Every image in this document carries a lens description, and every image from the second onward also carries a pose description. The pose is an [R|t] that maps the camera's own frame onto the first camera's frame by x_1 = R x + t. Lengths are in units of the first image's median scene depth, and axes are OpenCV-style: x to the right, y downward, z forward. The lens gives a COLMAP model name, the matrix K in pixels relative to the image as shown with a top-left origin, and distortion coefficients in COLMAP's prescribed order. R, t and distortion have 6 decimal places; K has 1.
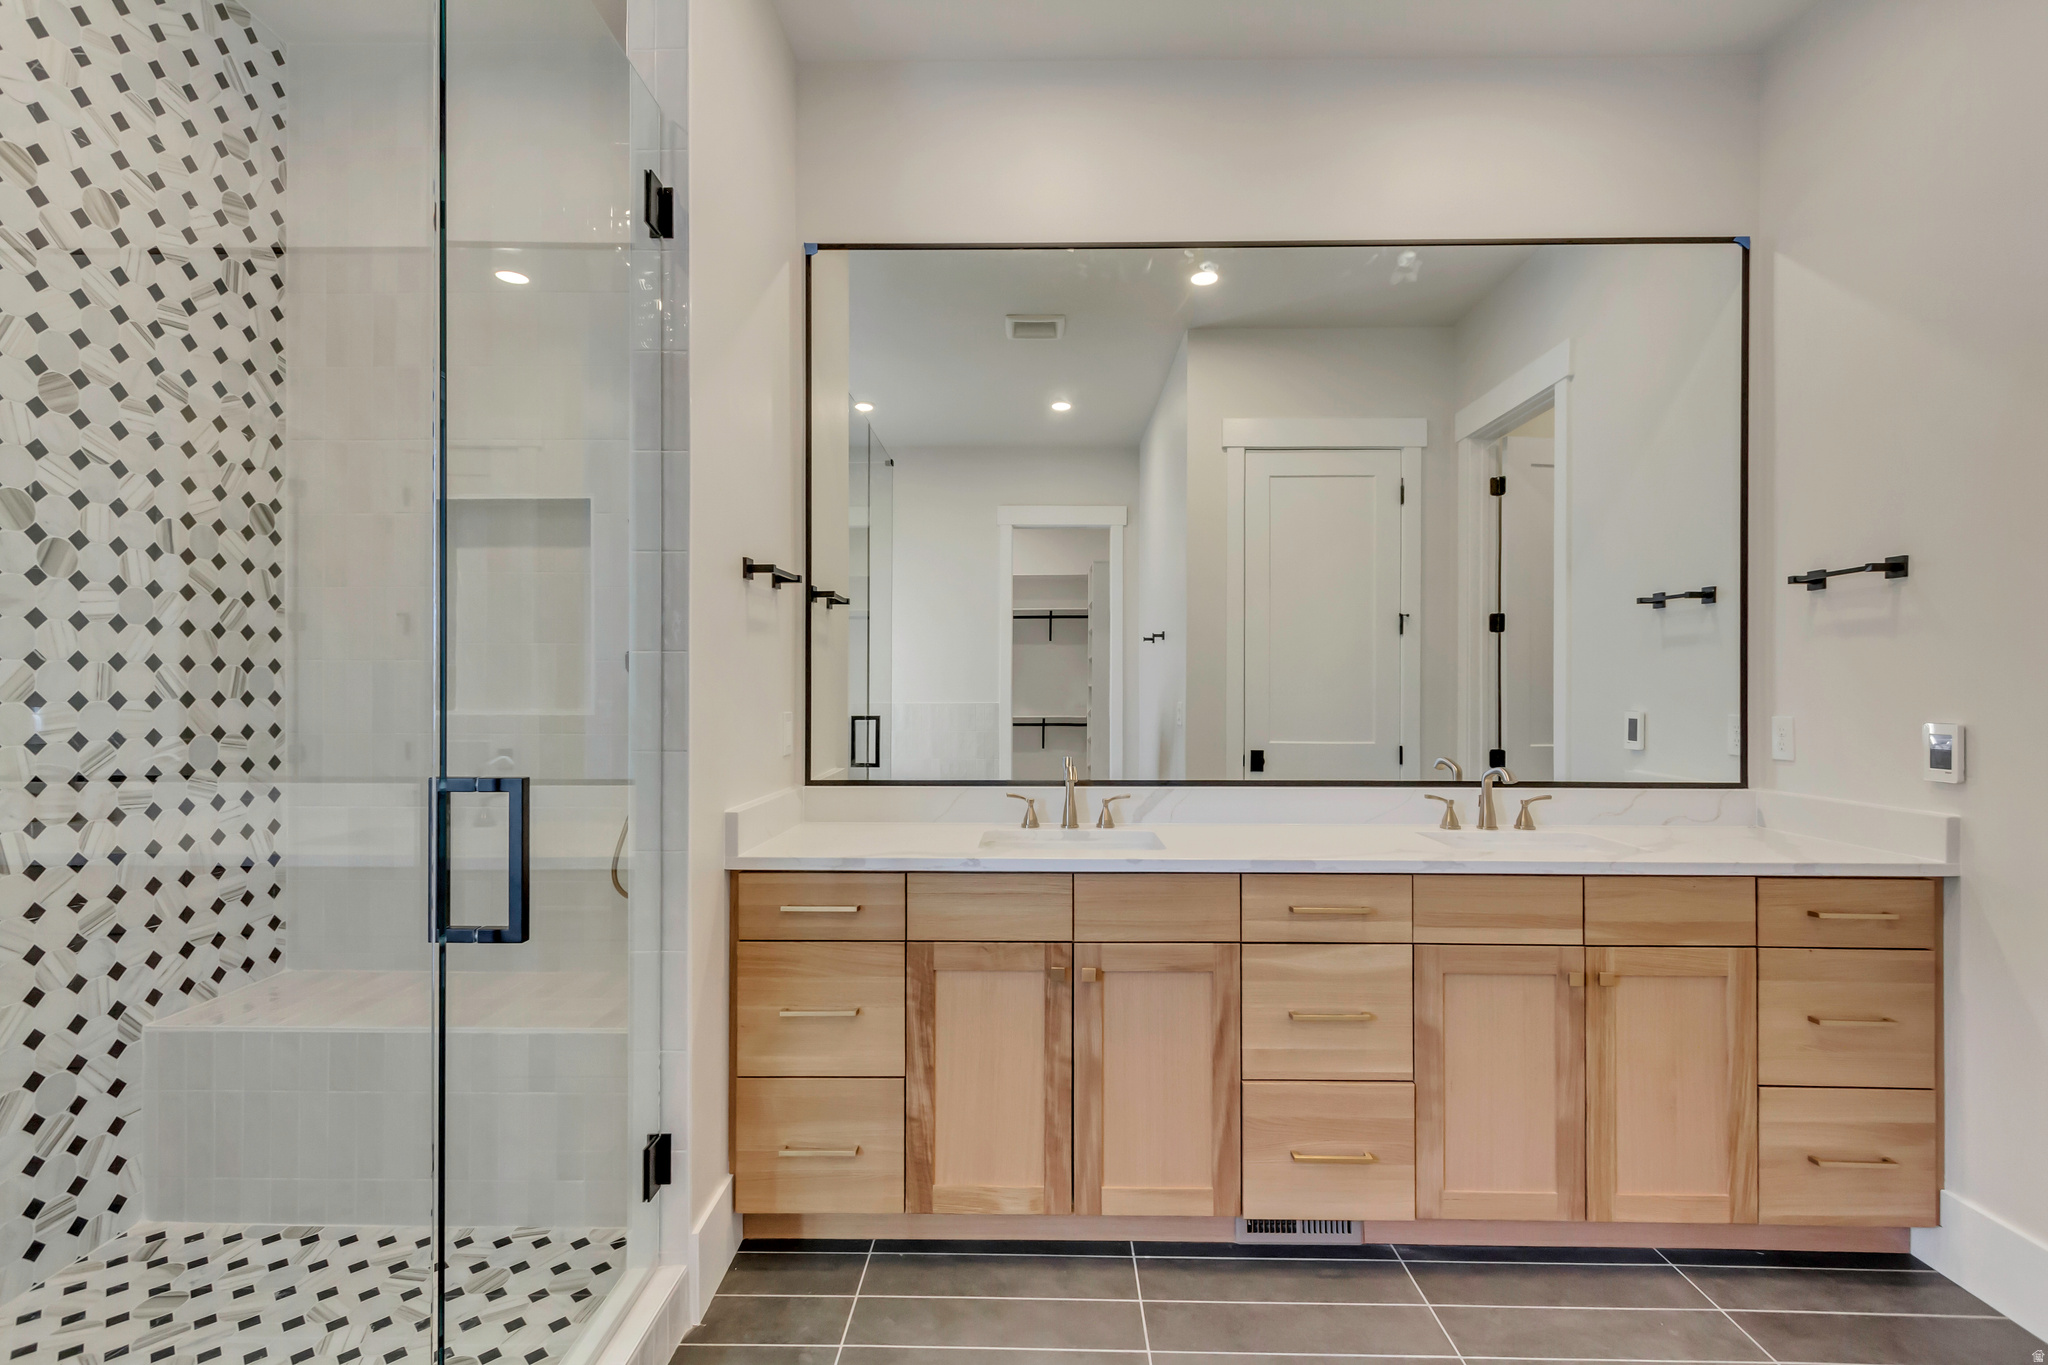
lens RADIAL K [[945.6, 0, 1030.9], [0, 945.6, 684.5], [0, 0, 1]] dist [0.009132, 0.000068]
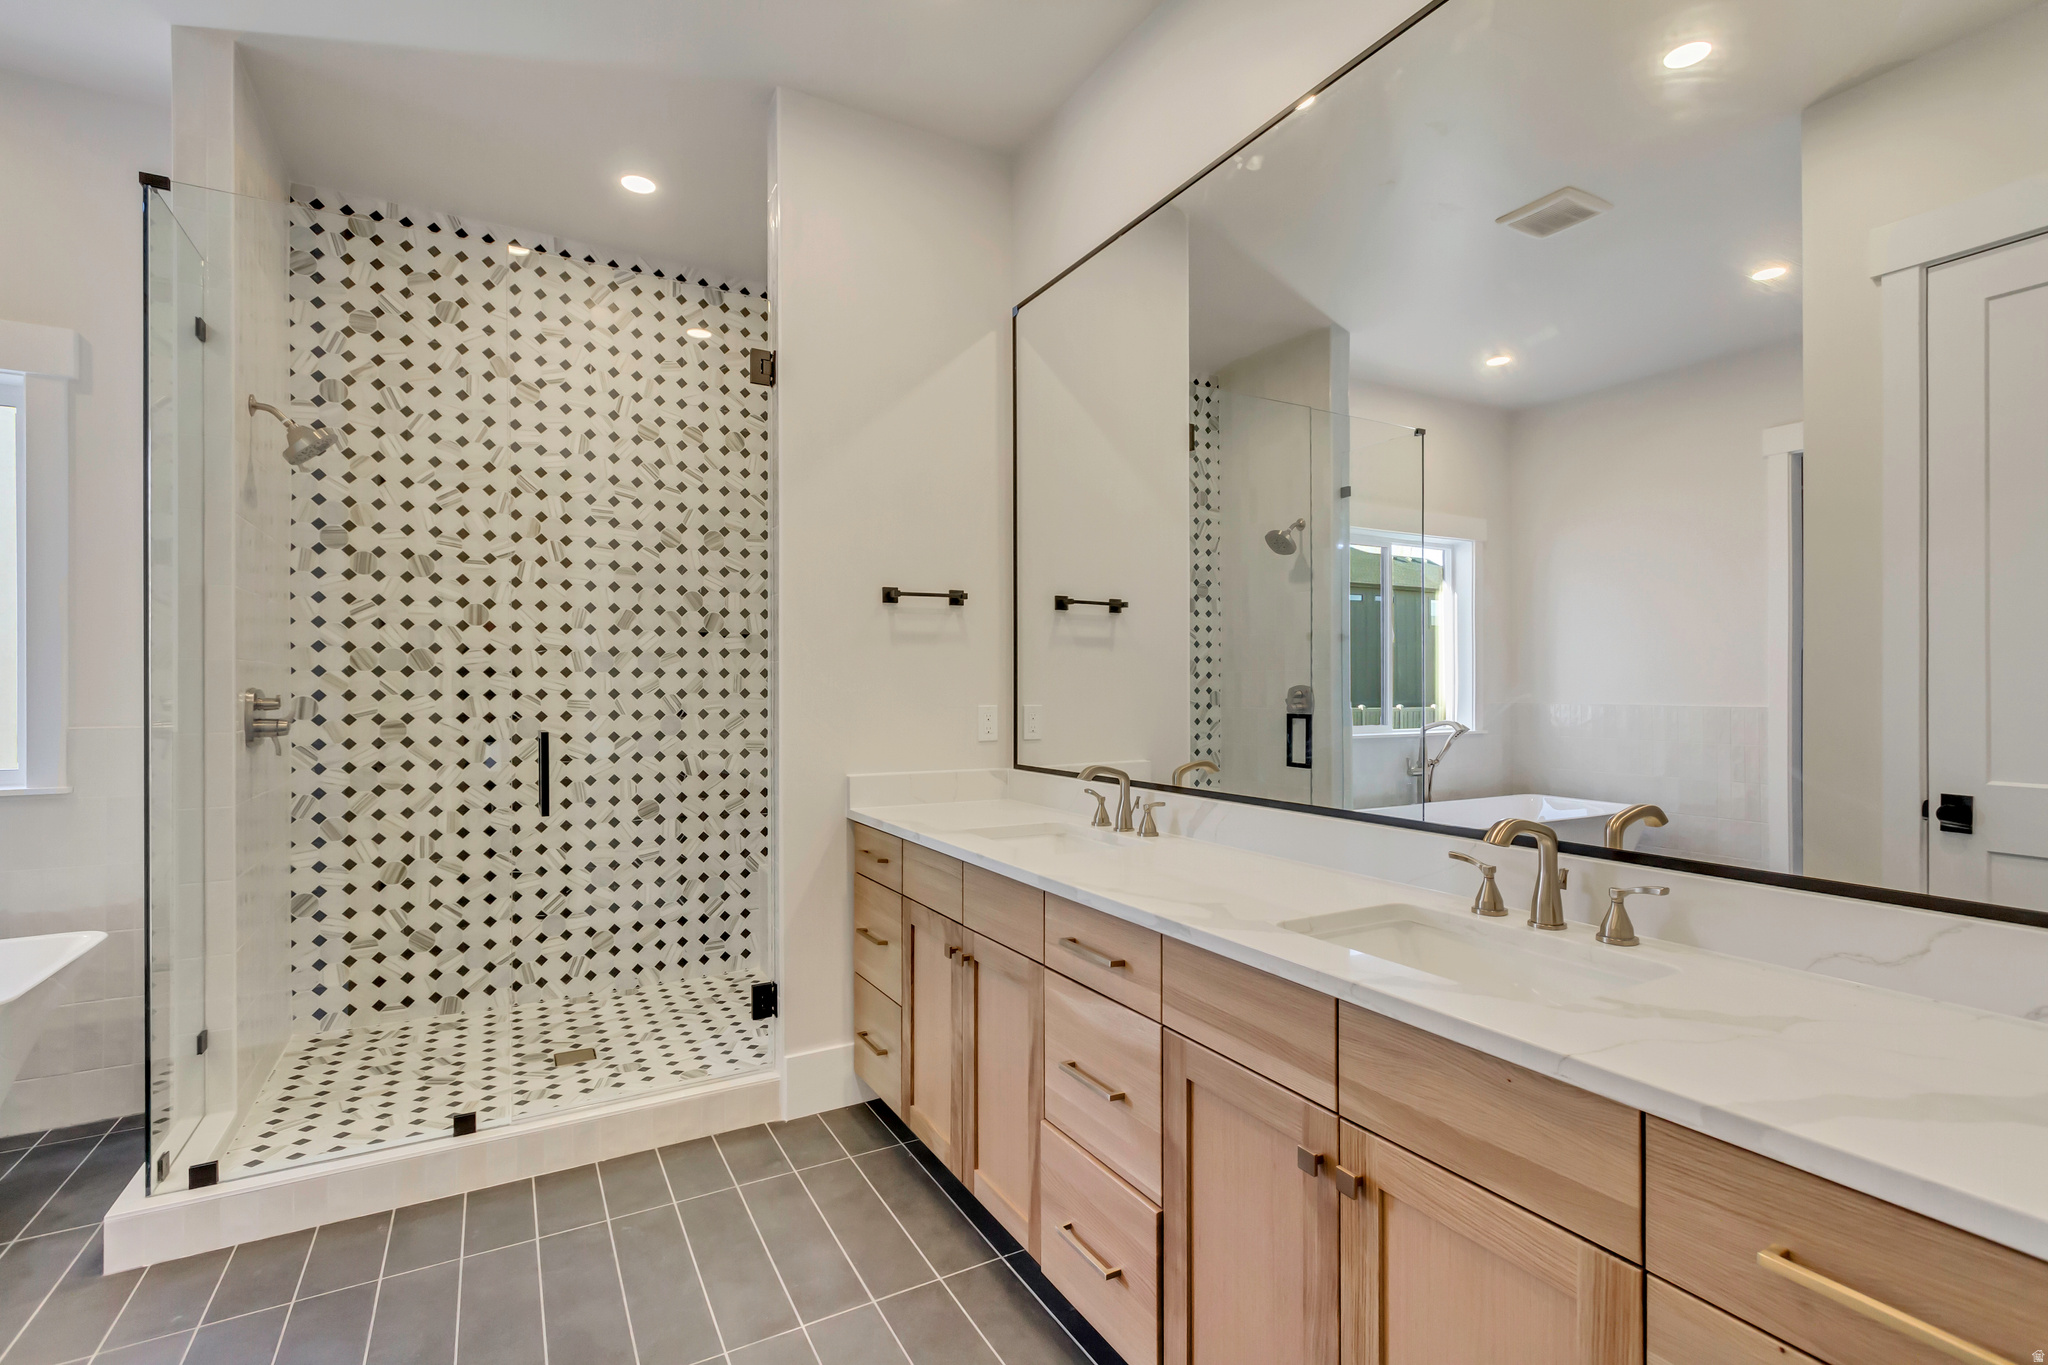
lens RADIAL K [[945.6, 0, 1030.9], [0, 945.6, 684.5], [0, 0, 1]] dist [0.009132, 0.000068]
pose [[0.506364, -0.003909, -0.862311, 1.000050], [0.006718, 0.999977, -0.000588, 0.004319], [0.862293, -0.005495, 0.506379, 0.534947]]
